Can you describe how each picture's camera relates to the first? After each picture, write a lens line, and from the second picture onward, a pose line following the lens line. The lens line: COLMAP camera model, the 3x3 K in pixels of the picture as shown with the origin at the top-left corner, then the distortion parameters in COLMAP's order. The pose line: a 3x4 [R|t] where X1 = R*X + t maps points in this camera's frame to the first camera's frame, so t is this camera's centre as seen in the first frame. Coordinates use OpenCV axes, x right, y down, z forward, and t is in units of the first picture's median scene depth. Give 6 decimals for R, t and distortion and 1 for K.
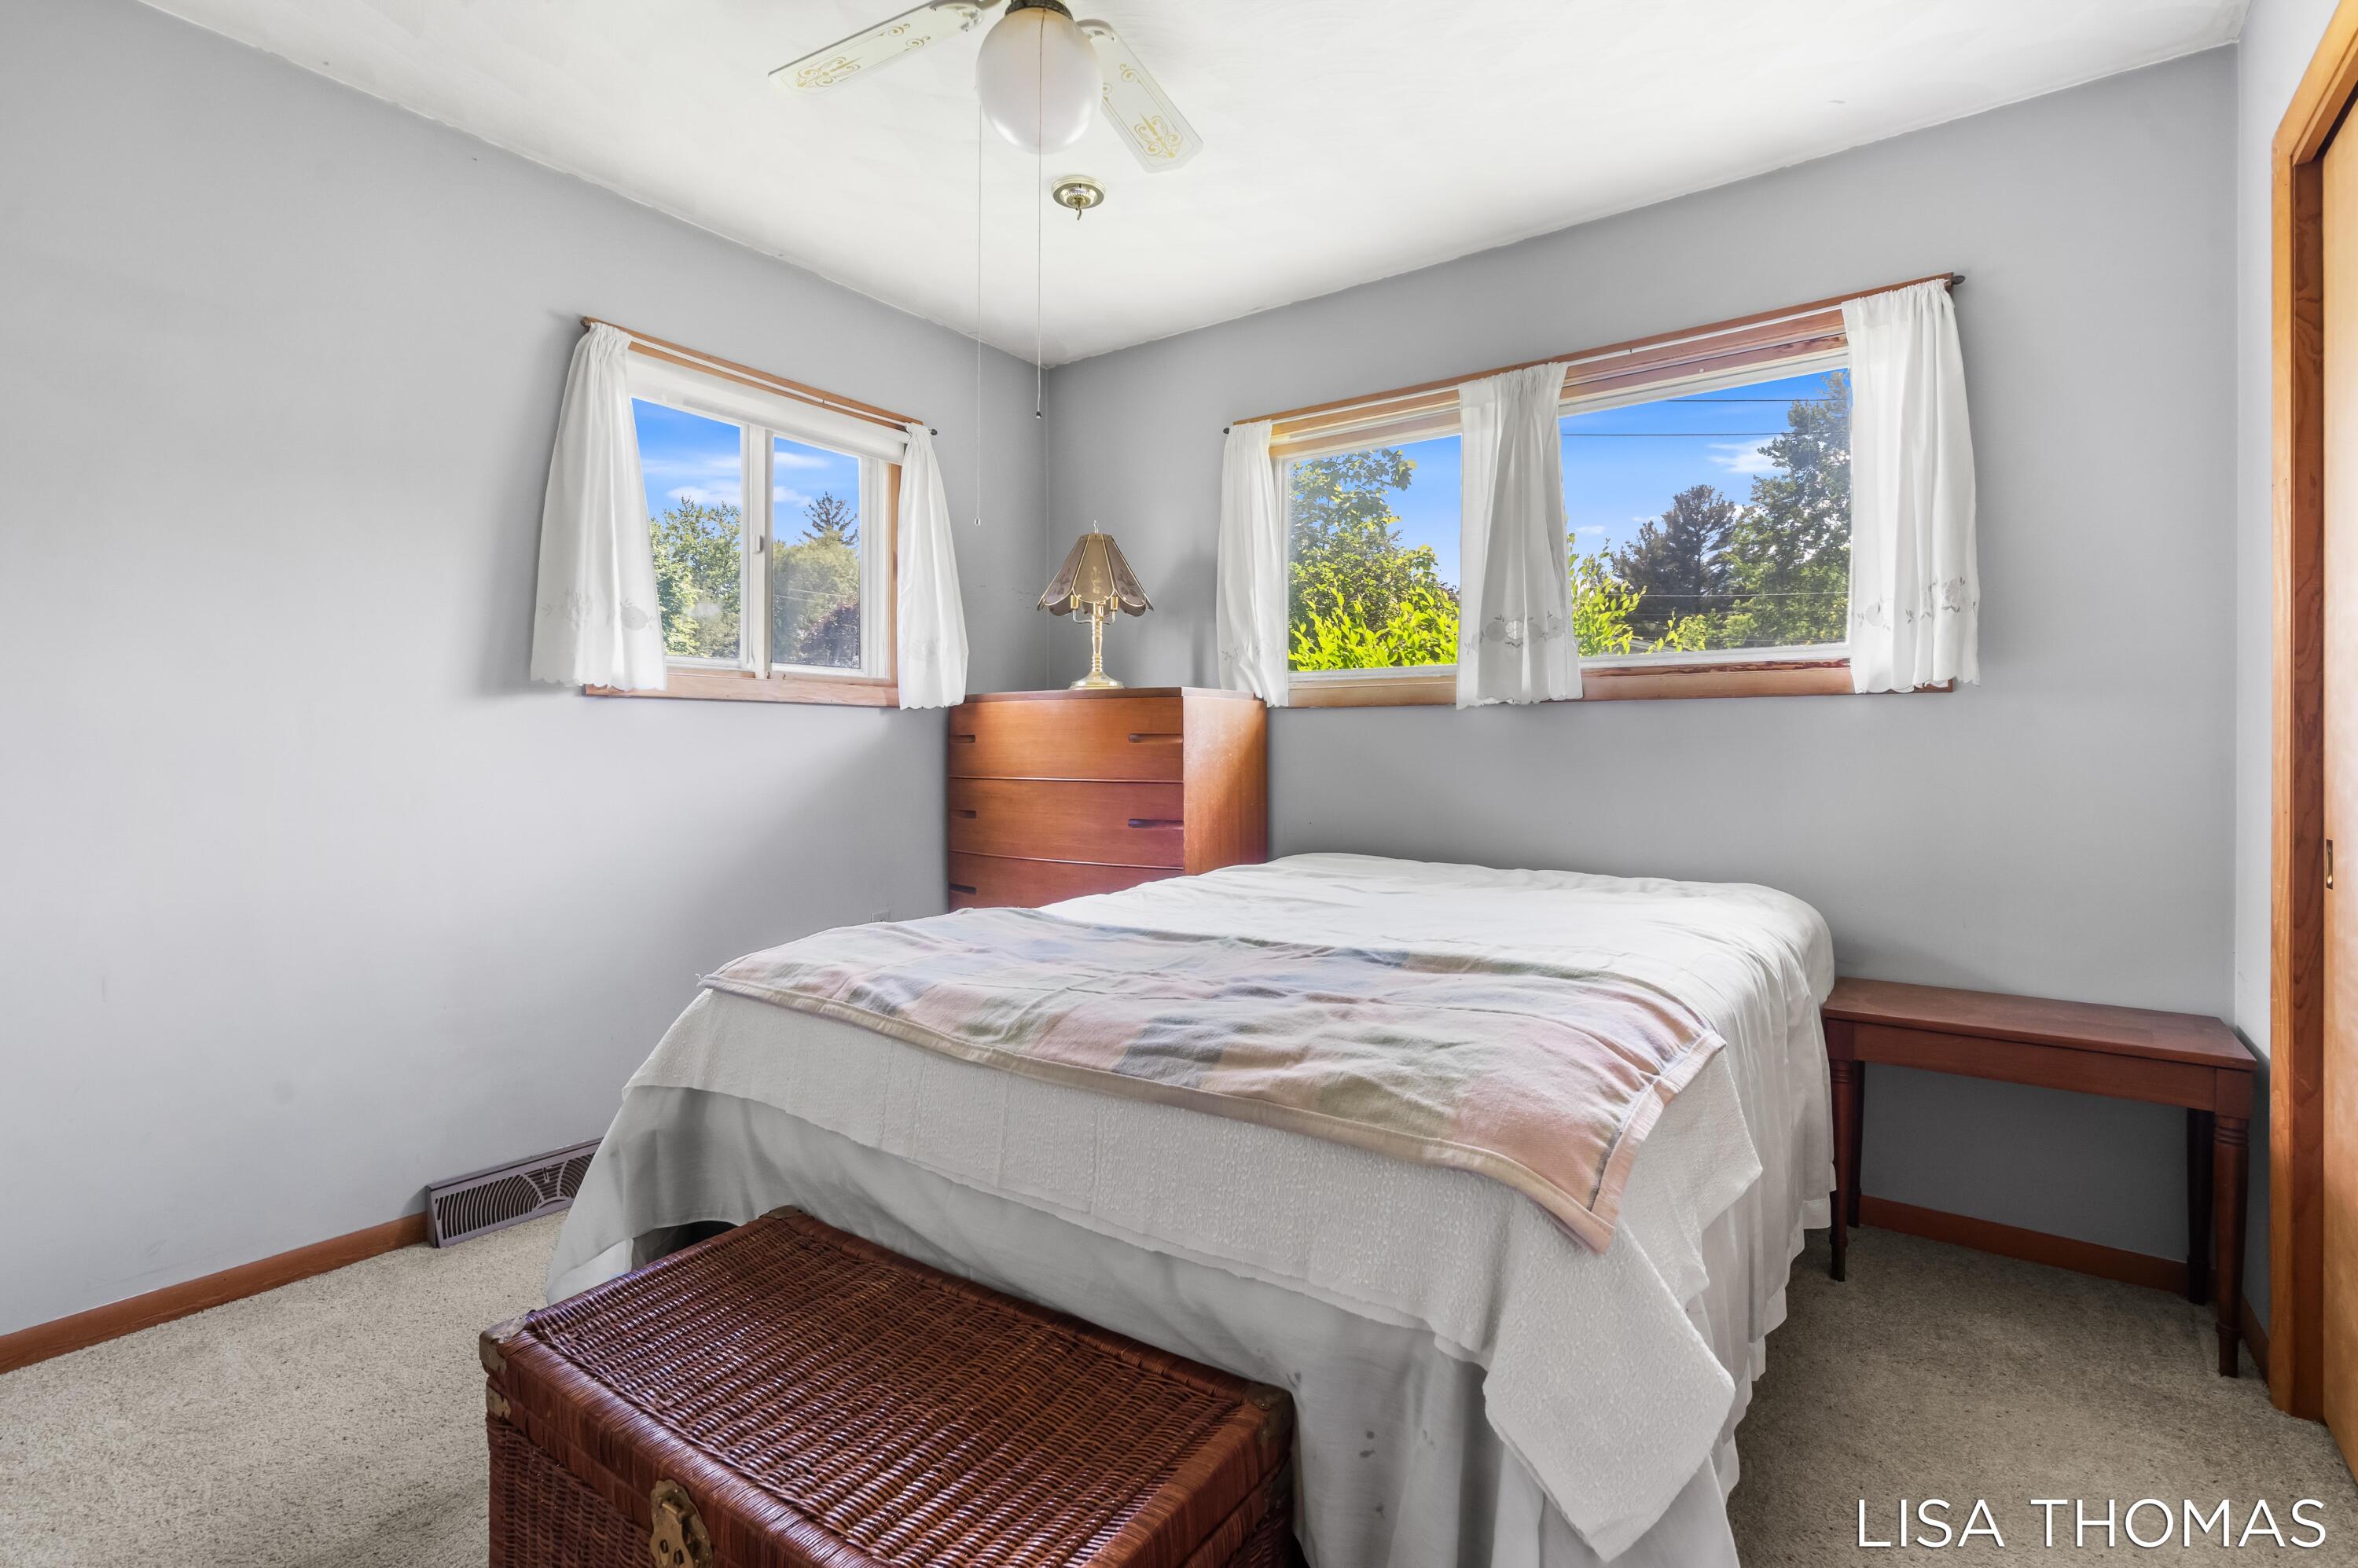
lens RADIAL K [[1087.5, 0, 1169.7], [0, 1087.5, 764.7], [0, 0, 1]] dist [-0.003372, -0.000366]
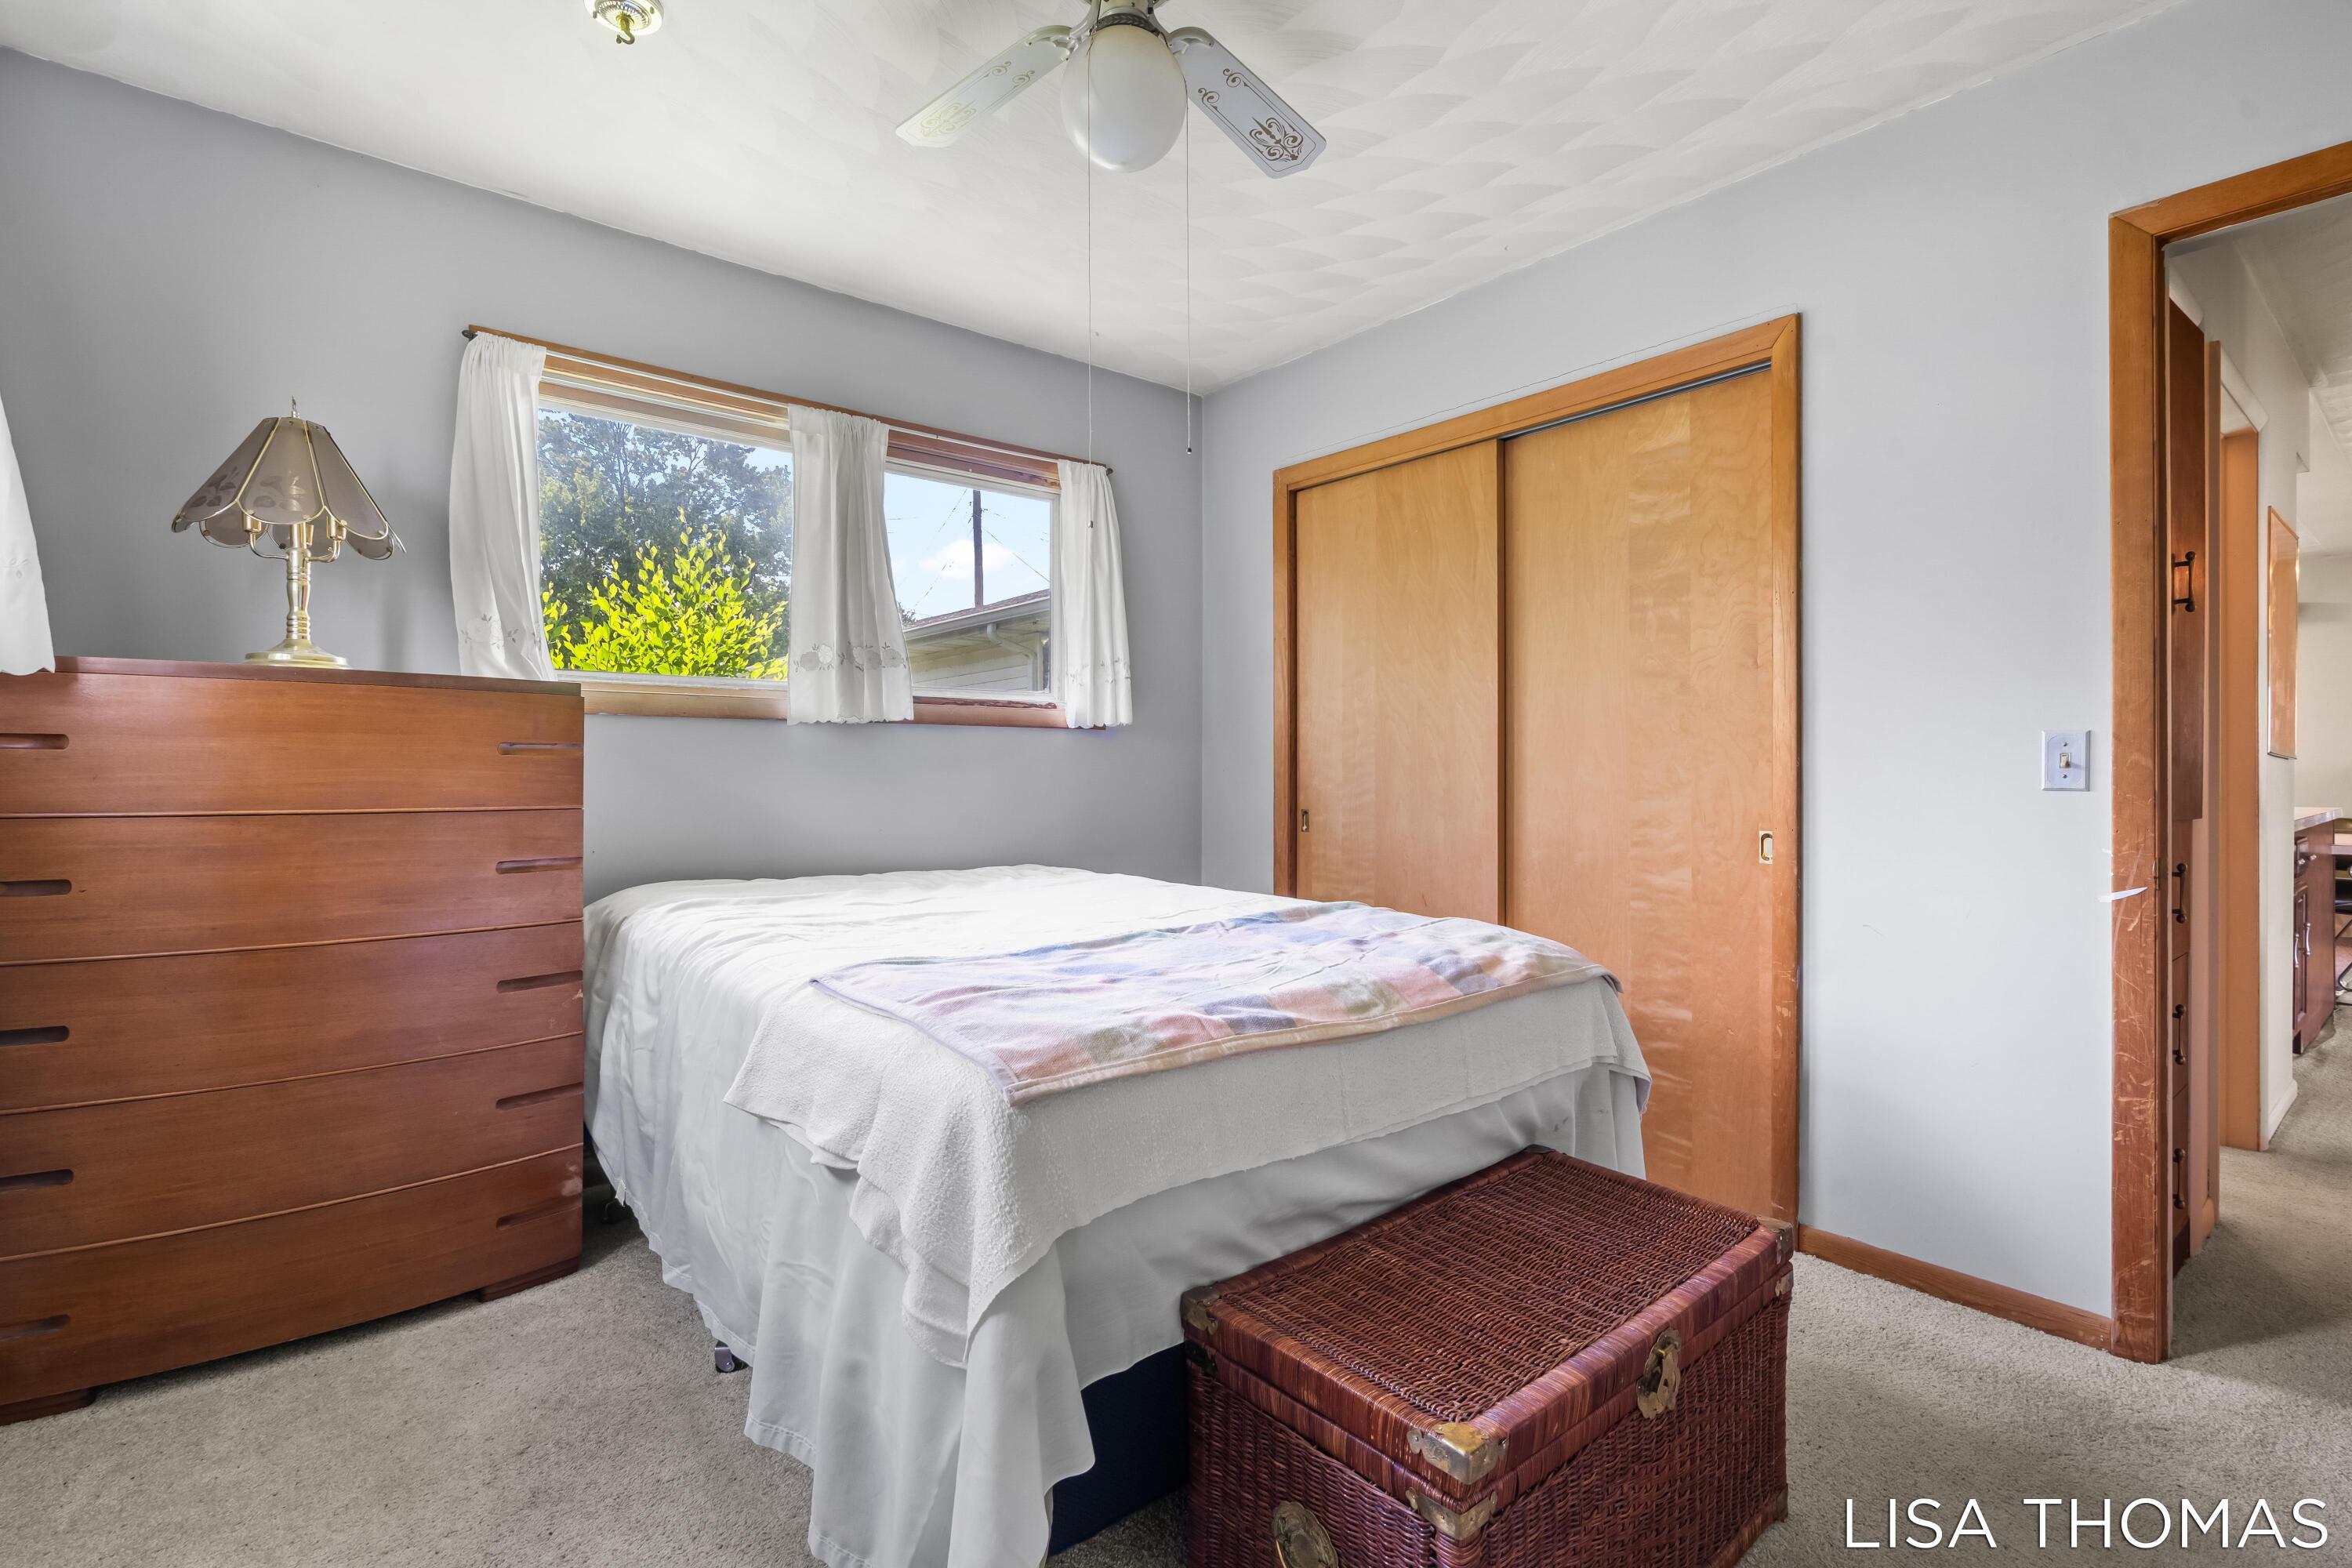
lens RADIAL K [[1084.8, 0, 1166.7], [0, 1084.8, 764.7], [0, 0, 1]] dist [-0.003372, -0.000366]
pose [[0.261915, 0.000673, 0.965091, -0.668541], [0.006536, 0.999976, -0.002471, -0.010168], [-0.965069, 0.006955, 0.261905, 0.433817]]
